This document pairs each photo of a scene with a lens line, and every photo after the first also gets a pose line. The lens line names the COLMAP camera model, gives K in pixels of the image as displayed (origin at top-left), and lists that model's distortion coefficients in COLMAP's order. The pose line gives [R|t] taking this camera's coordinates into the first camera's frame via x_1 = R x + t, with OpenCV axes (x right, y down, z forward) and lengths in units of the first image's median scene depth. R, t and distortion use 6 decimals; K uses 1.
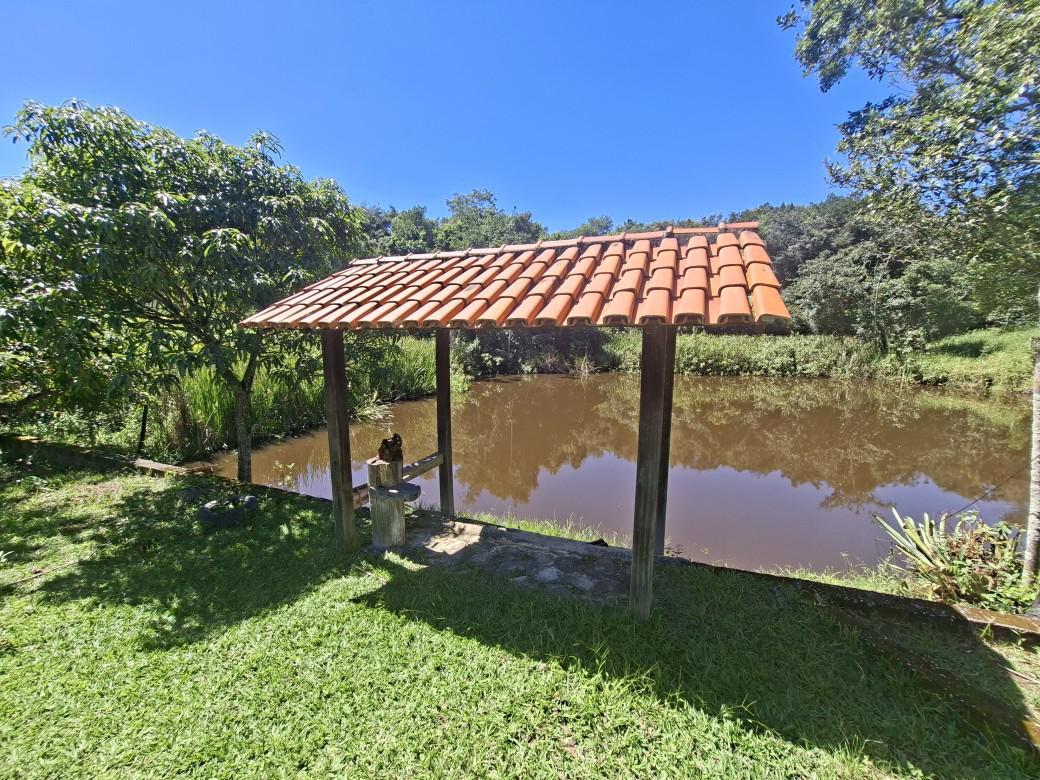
lens RADIAL K [[414.3, 0, 521.3], [0, 414.3, 393.6], [0, 0, 1]] dist [-0.000724, 0.000317]
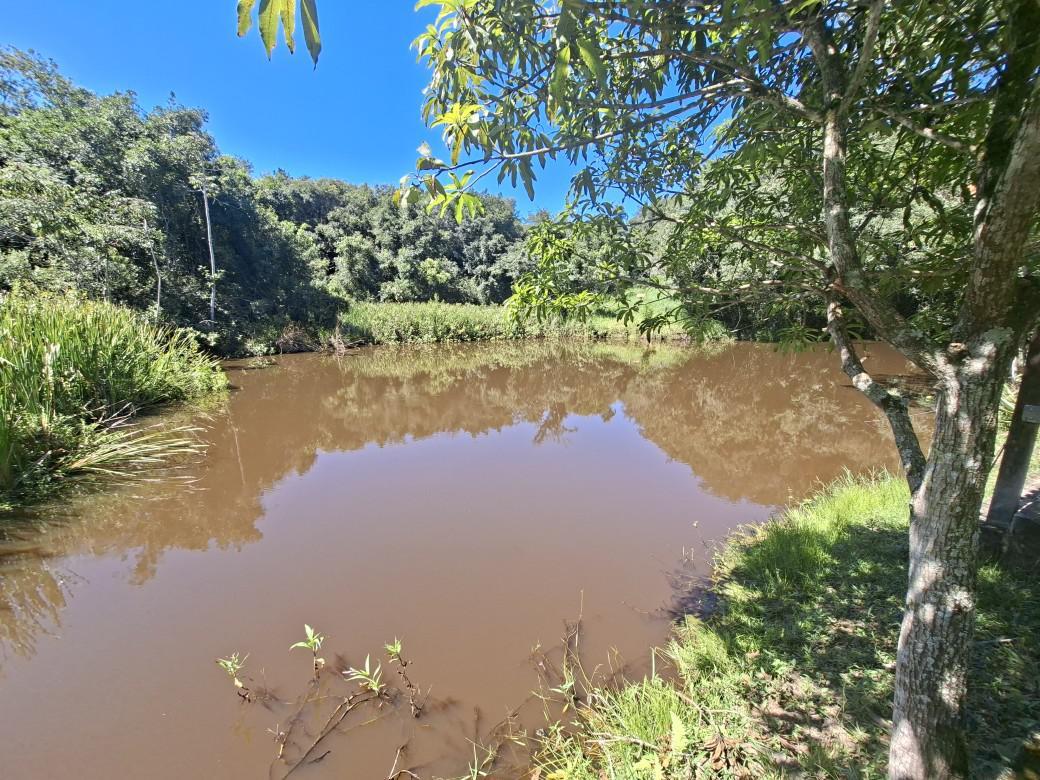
lens RADIAL K [[414.3, 0, 521.3], [0, 414.3, 393.6], [0, 0, 1]] dist [-0.000724, 0.000317]
pose [[0.659720, -0.151319, 0.736120, -0.212445], [0.115290, 0.988302, 0.099834, -0.004402], [-0.742616, 0.019005, 0.669448, 0.212989]]
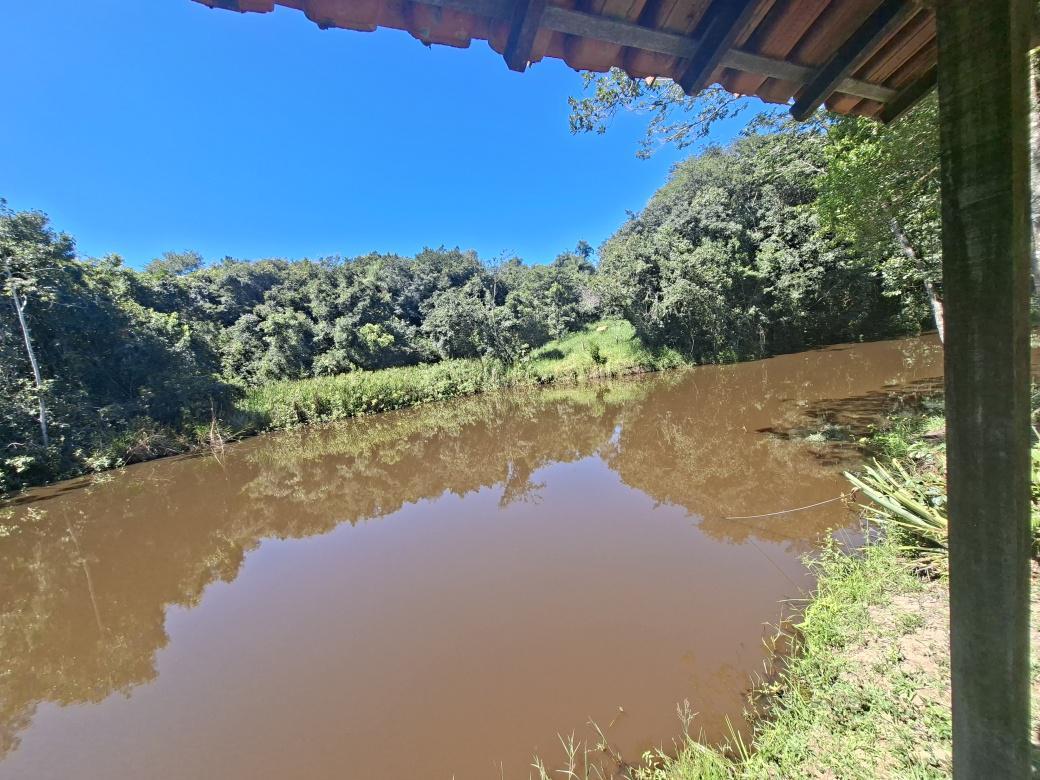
lens RADIAL K [[414.3, 0, 521.3], [0, 414.3, 393.6], [0, 0, 1]] dist [-0.000724, 0.000317]
pose [[0.664399, -0.166665, 0.728558, -0.000292], [0.249624, 0.968324, -0.006128, -0.001784], [-0.704459, 0.185937, 0.684956, 0.151081]]
